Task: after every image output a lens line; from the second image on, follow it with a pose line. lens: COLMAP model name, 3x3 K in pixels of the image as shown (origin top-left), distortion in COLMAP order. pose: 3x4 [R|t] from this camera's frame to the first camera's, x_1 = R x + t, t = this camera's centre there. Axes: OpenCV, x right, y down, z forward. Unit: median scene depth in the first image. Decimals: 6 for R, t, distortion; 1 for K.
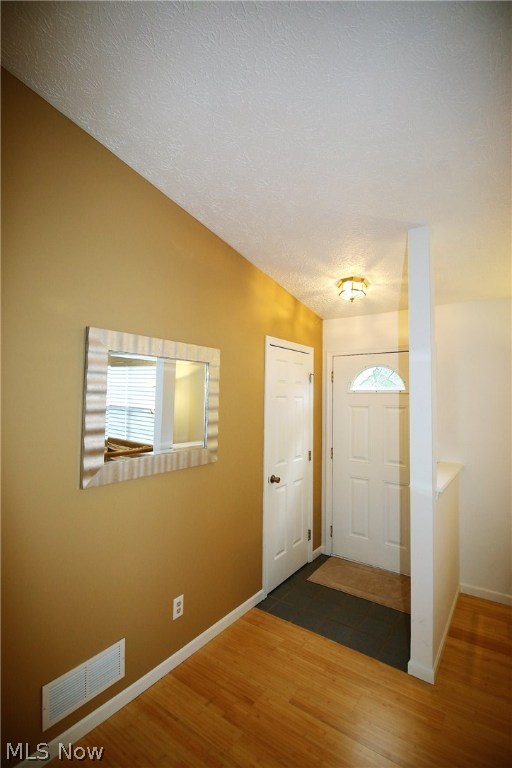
lens RADIAL K [[351.9, 0, 262.2], [0, 351.9, 381.3], [0, 0, 1]] dist [-0.000066, -0.013173]
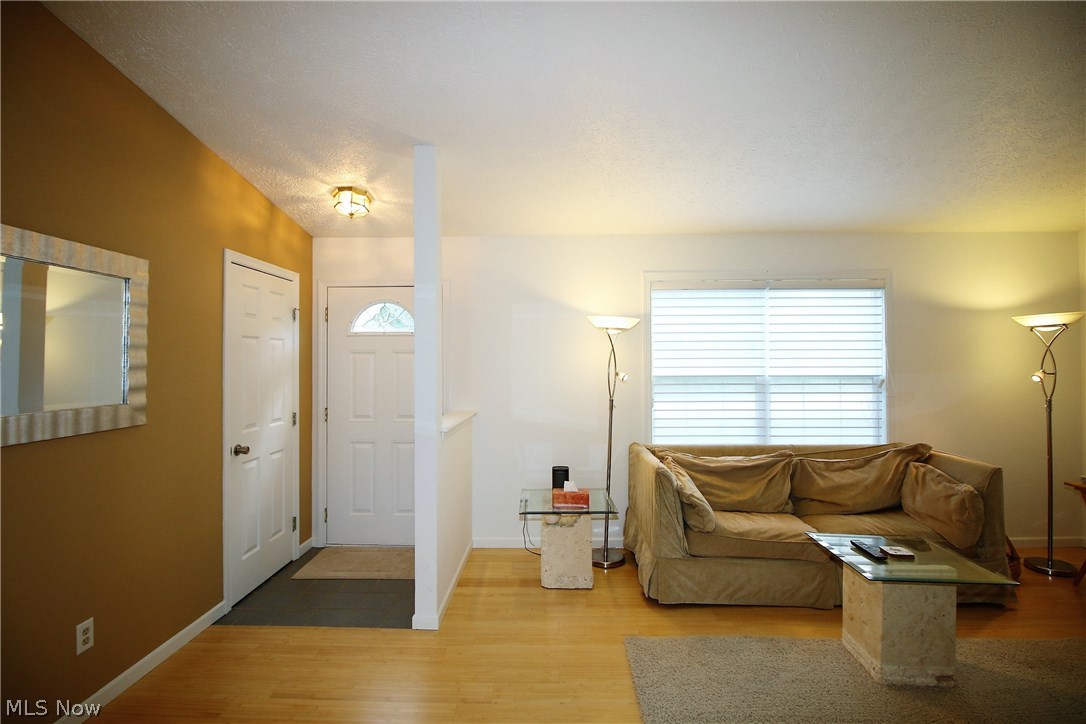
lens RADIAL K [[497.7, 0, 541.6], [0, 497.7, 355.7], [0, 0, 1]] dist [-0.000066, -0.013173]
pose [[0.827839, -0.009149, 0.560892, -0.025388], [-0.012452, 0.999321, 0.034679, 0.044997], [-0.560828, -0.035692, 0.827162, -0.199450]]
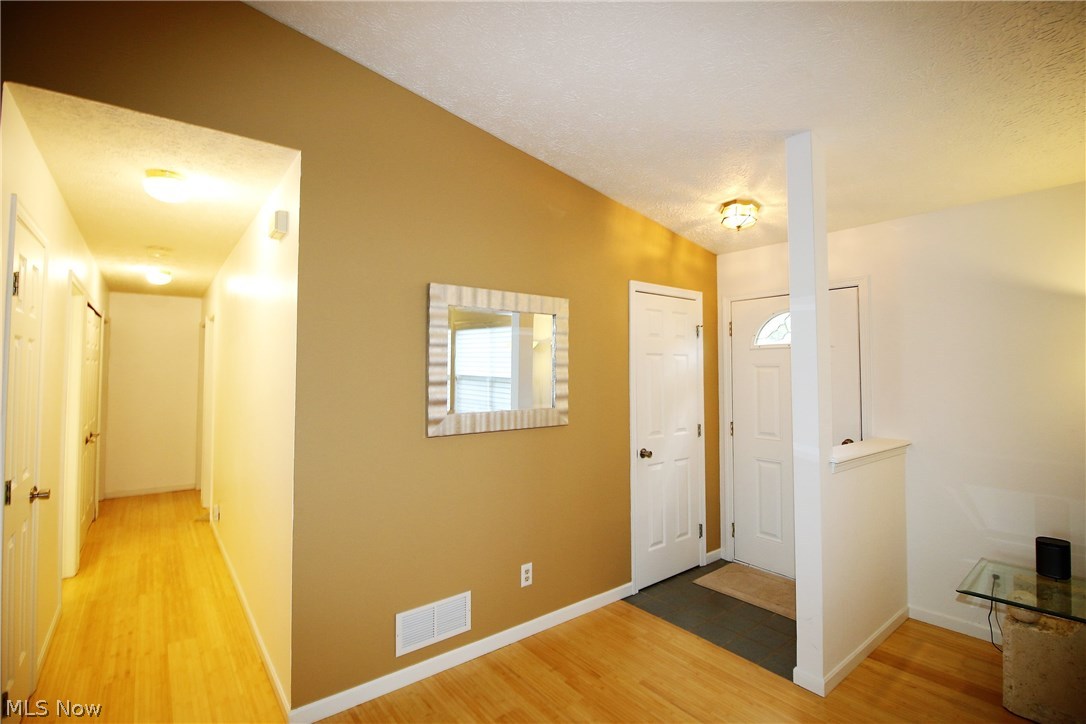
lens RADIAL K [[500.3, 0, 543.6], [0, 500.3, 352.6], [0, 0, 1]] dist [-0.000294, -0.013921]
pose [[0.959550, -0.024217, -0.280494, 0.151501], [0.025680, 0.999669, 0.001541, 0.036346], [0.280364, -0.008682, 0.959854, -0.208786]]
